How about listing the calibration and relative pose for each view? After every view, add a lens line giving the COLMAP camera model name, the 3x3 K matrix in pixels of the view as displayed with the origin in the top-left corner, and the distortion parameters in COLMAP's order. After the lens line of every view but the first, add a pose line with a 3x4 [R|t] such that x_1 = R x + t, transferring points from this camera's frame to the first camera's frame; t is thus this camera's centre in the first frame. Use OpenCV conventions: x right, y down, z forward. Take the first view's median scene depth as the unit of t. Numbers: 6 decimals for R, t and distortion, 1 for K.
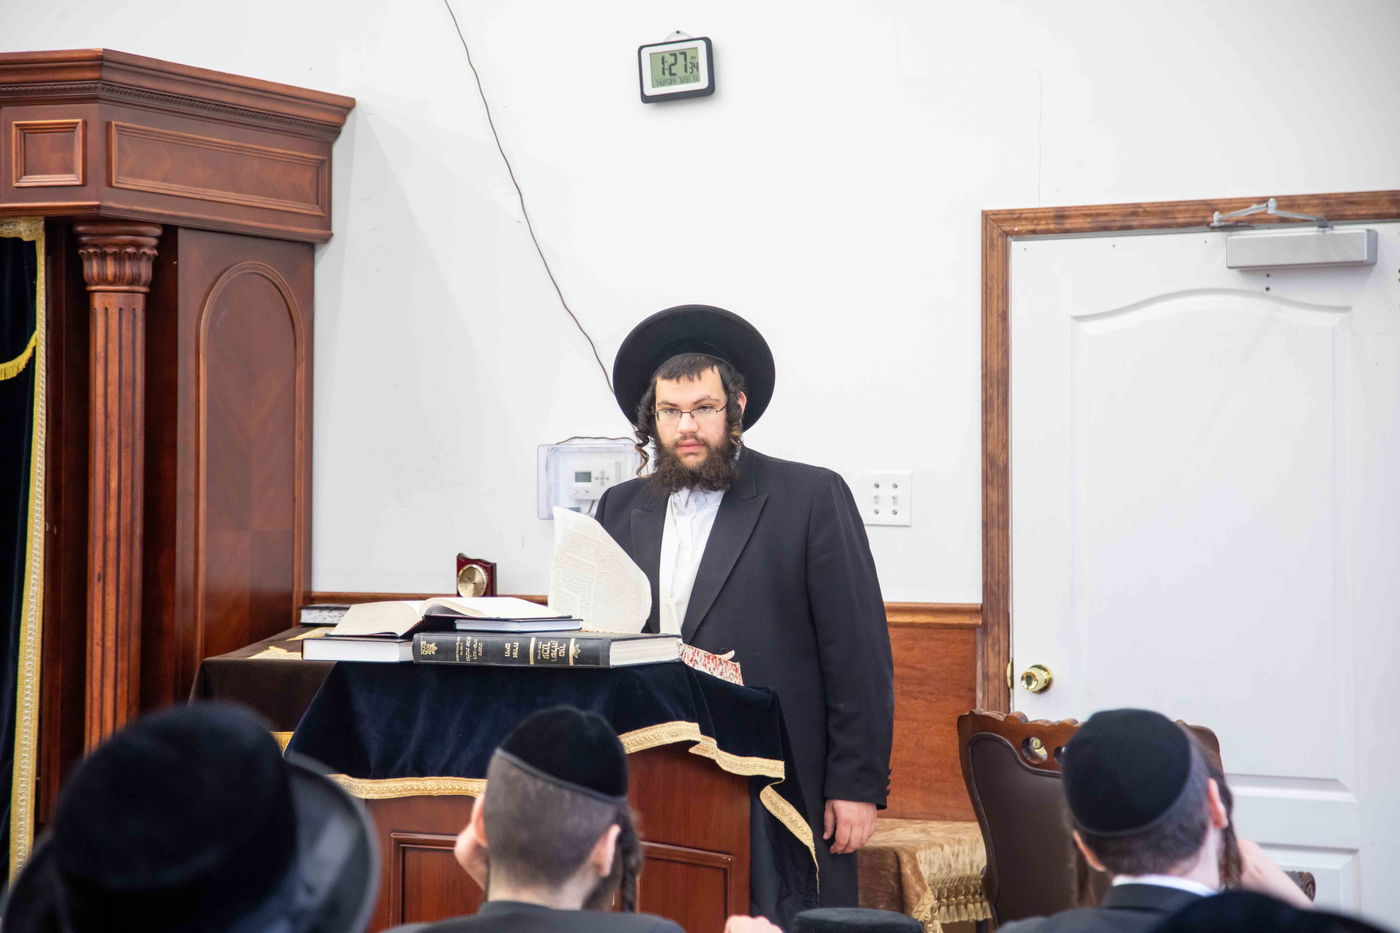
lens RADIAL K [[3360.7, 0, 762.3], [0, 3360.7, 472.1], [0, 0, 1]] dist [0.334980, 0.000000]
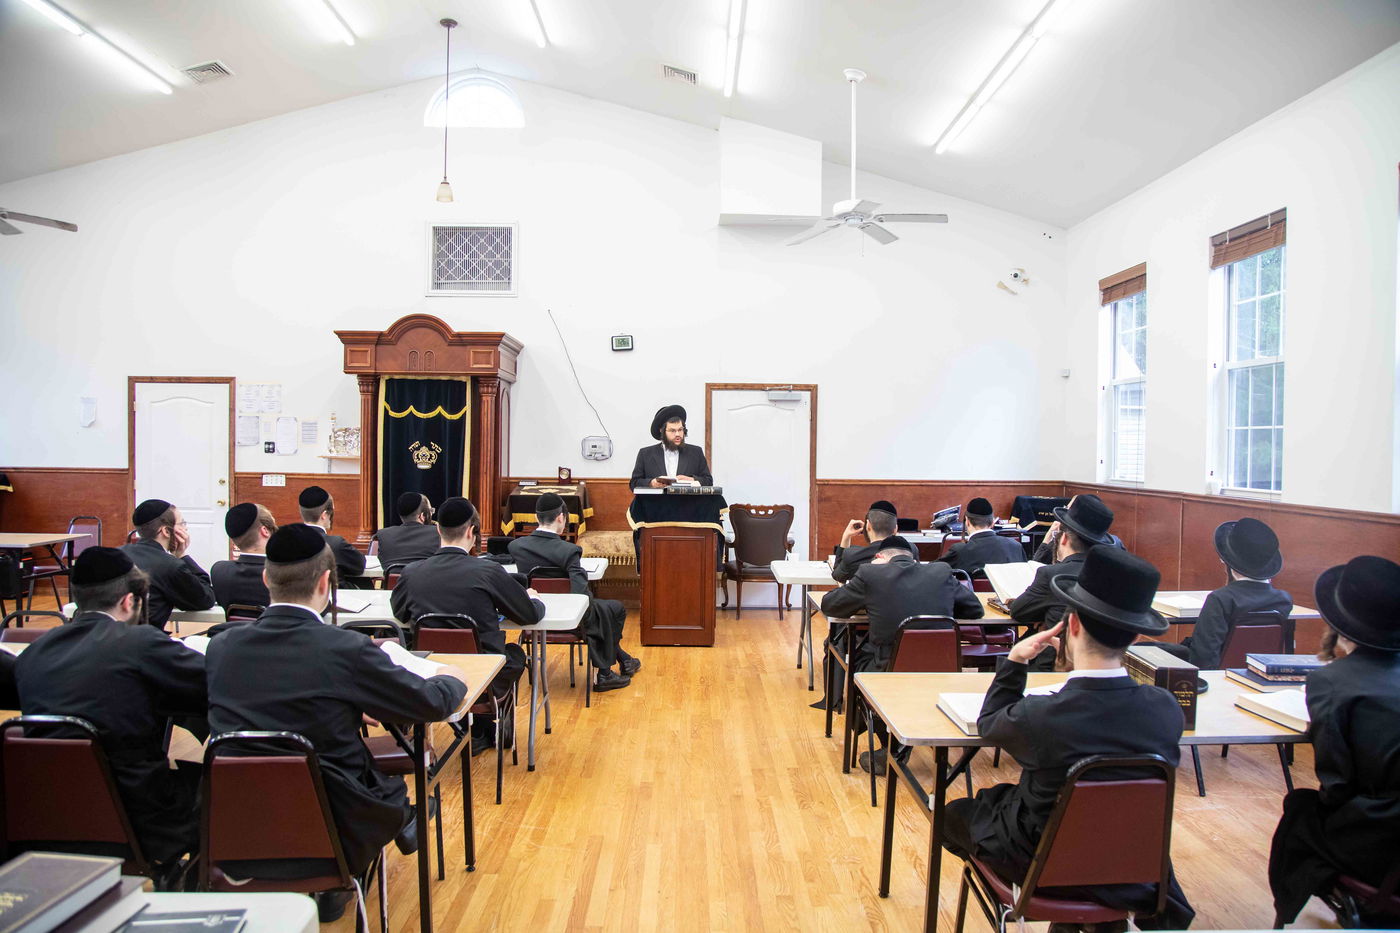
lens RADIAL K [[995.6, 0, 716.0], [0, 995.6, 469.4], [0, 0, 1]] dist [-0.126249, 0.066871]
pose [[0.880091, -0.003747, 0.474791, -0.486023], [-0.017501, 0.999033, 0.040325, -0.020120], [-0.474483, -0.043799, 0.879174, -0.079065]]
